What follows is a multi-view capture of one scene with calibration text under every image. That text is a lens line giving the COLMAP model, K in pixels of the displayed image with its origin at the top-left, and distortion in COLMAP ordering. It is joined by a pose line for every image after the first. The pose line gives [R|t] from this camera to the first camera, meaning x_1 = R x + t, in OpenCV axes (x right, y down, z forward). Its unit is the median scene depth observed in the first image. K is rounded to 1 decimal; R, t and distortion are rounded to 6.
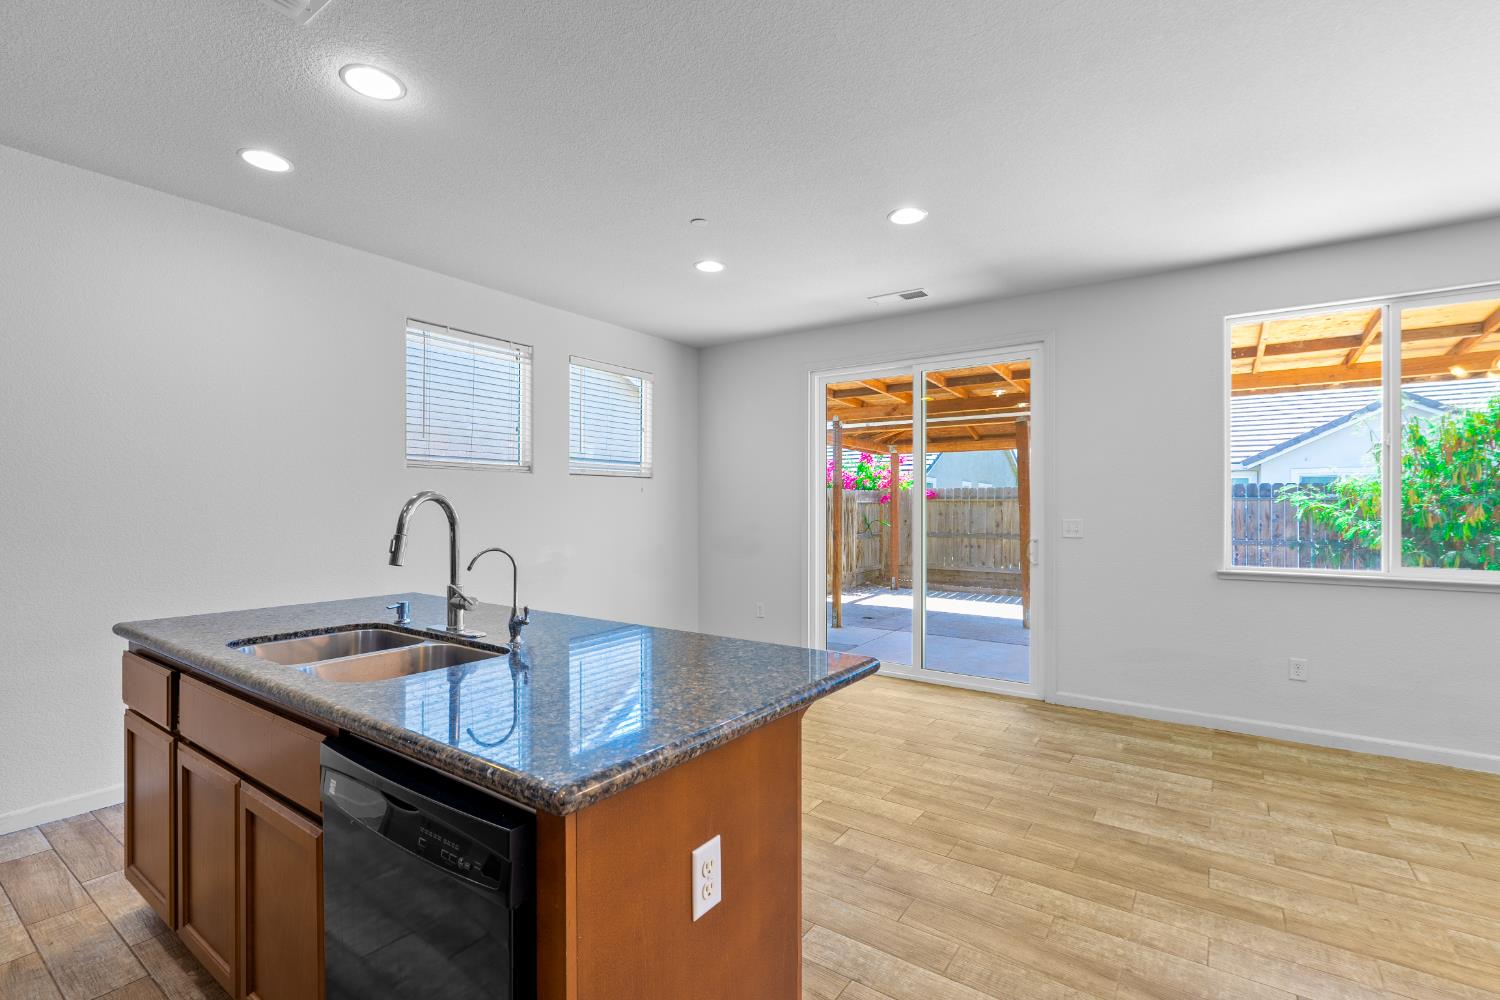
lens RADIAL K [[673.5, 0, 751.9], [0, 673.5, 504.4], [0, 0, 1]] dist [-0.010249, 0.002513]
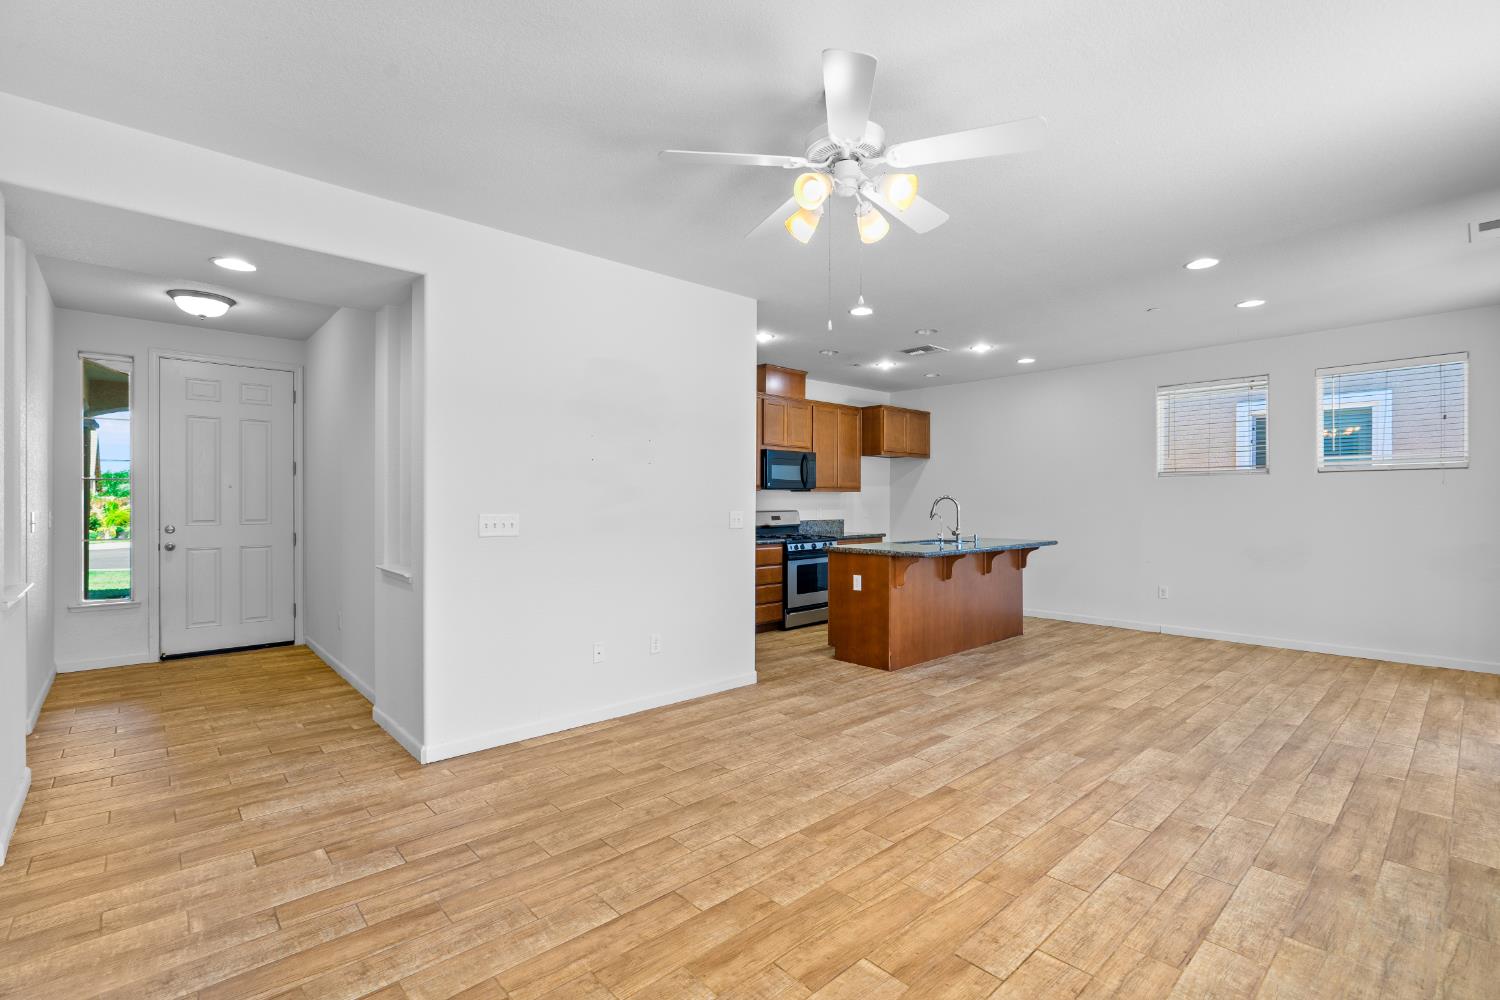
lens RADIAL K [[673.5, 0, 754.7], [0, 673.5, 503.7], [0, 0, 1]] dist [-0.010249, 0.002513]
pose [[-0.204111, 0.002268, -0.978945, 1.632701], [0.003786, 0.999992, 0.001528, 0.005360], [0.978940, -0.003394, -0.204118, 0.454223]]
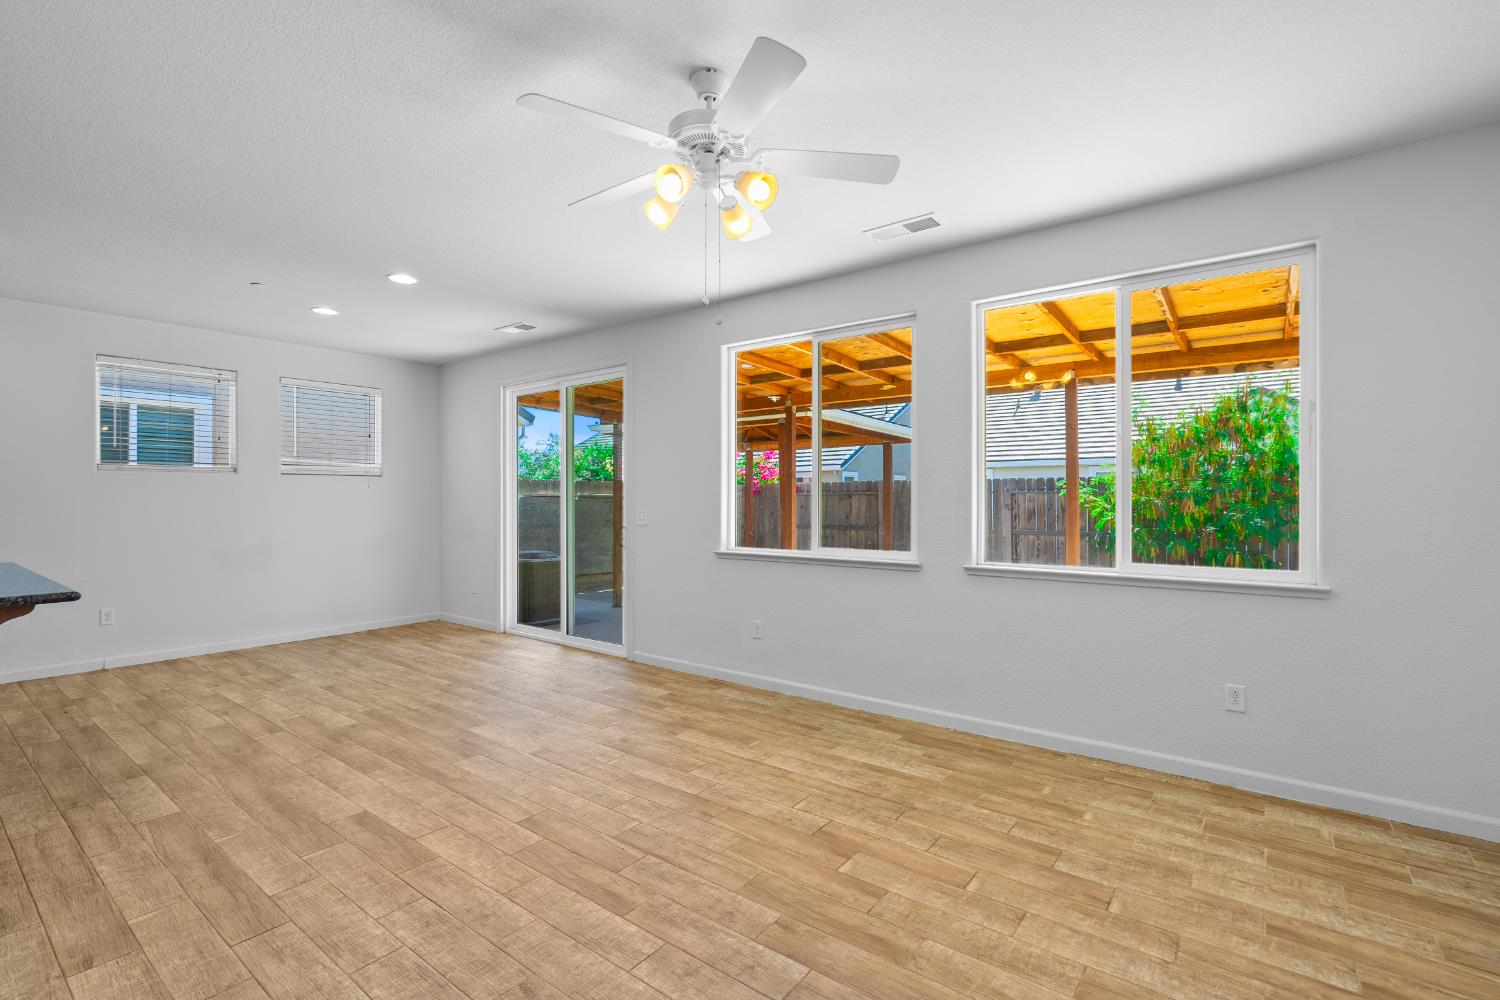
lens RADIAL K [[673.5, 0, 751.1], [0, 673.5, 503.0], [0, 0, 1]] dist [-0.010249, 0.002513]
pose [[0.999372, -0.001172, -0.035410, 0.977971], [0.001451, 0.999968, 0.007851, -0.000312], [0.035399, -0.007897, 0.999342, -0.296907]]
